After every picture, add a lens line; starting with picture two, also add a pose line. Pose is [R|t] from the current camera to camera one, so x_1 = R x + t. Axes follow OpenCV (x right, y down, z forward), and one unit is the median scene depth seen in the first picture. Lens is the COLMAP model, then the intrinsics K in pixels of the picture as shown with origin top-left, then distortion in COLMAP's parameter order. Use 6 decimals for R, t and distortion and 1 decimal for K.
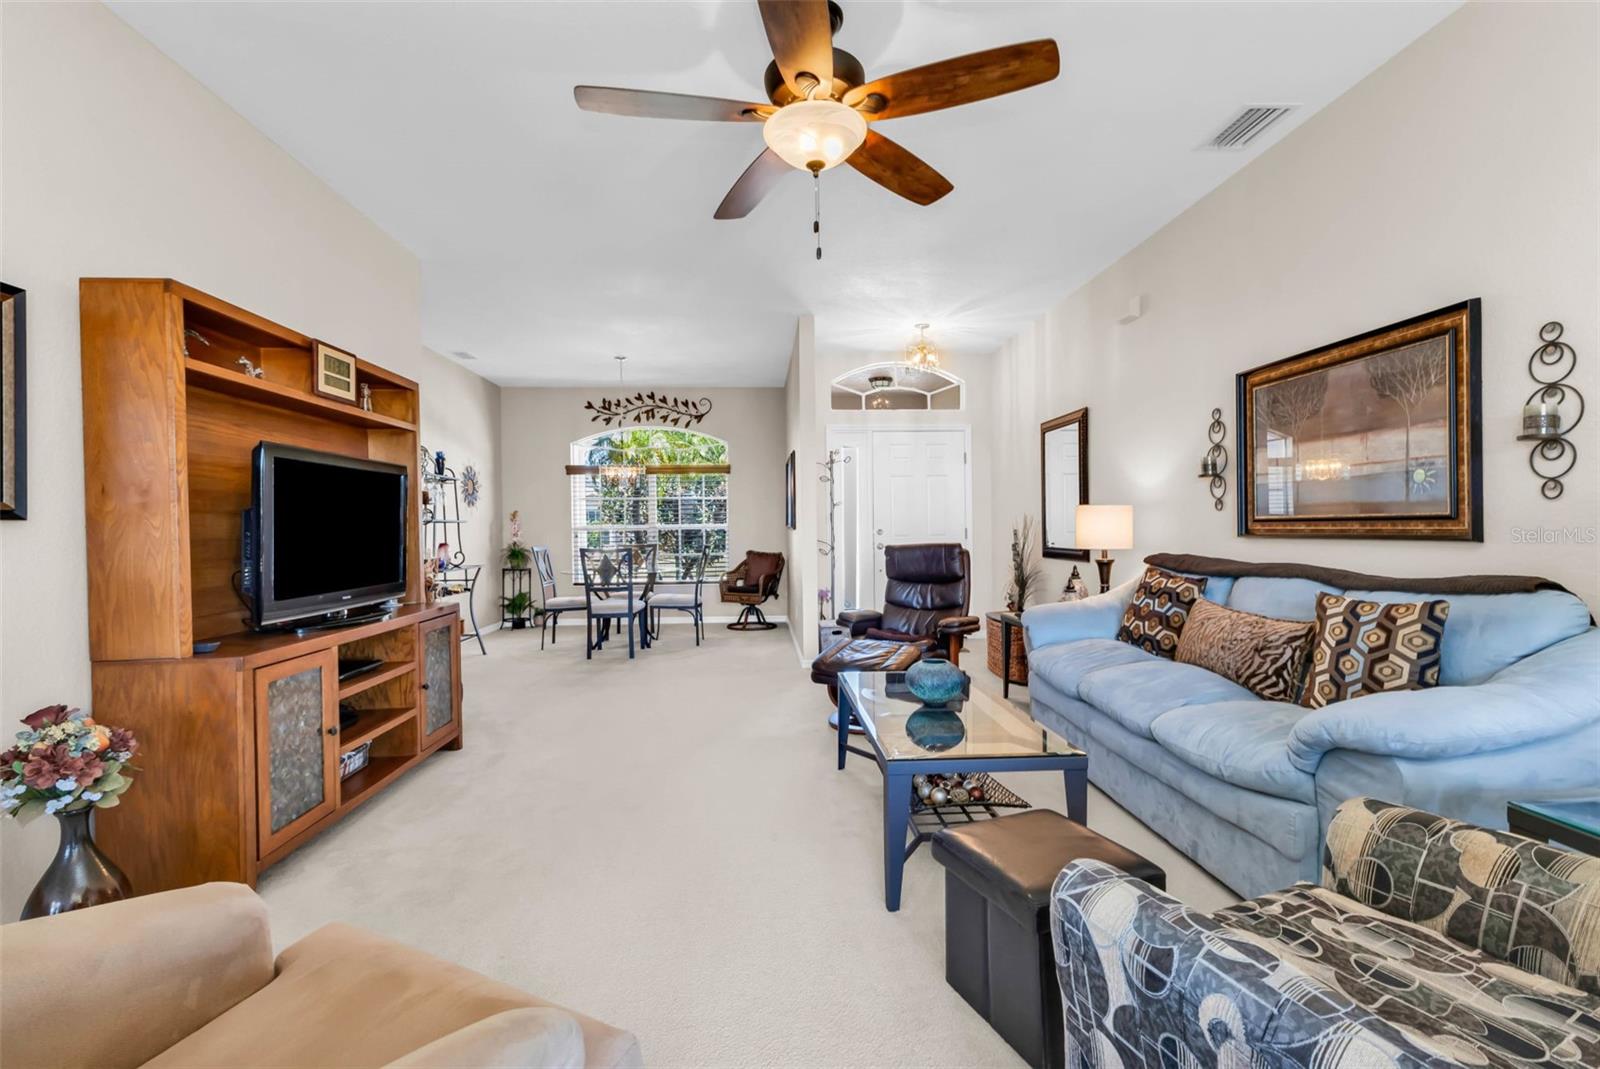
lens RADIAL K [[701.5, 0, 800.5], [0, 701.5, 529.2], [0, 0, 1]] dist [0.001246, 0.000093]
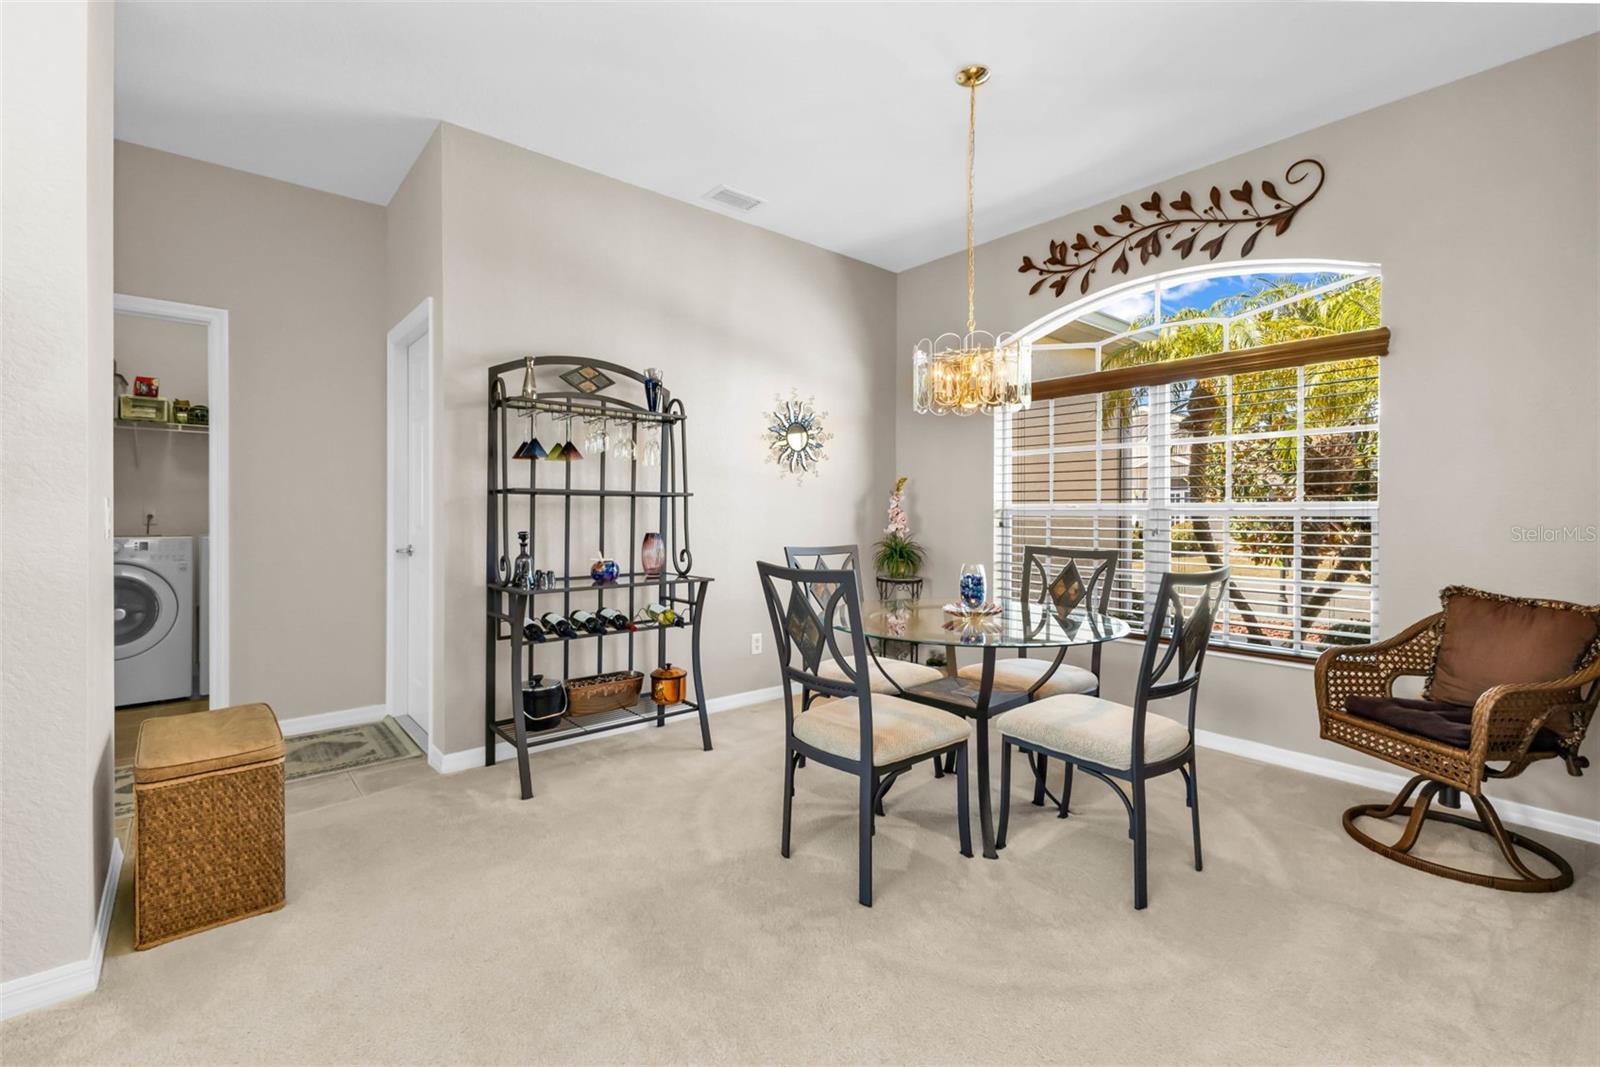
lens RADIAL K [[701.5, 0, 792.3], [0, 701.5, 511.0], [0, 0, 1]] dist [0.001246, 0.000093]
pose [[0.597098, 0.008623, -0.802122, 0.001578], [-0.011006, 0.999936, 0.002557, -0.000216], [0.802093, 0.007301, 0.597155, 0.569050]]
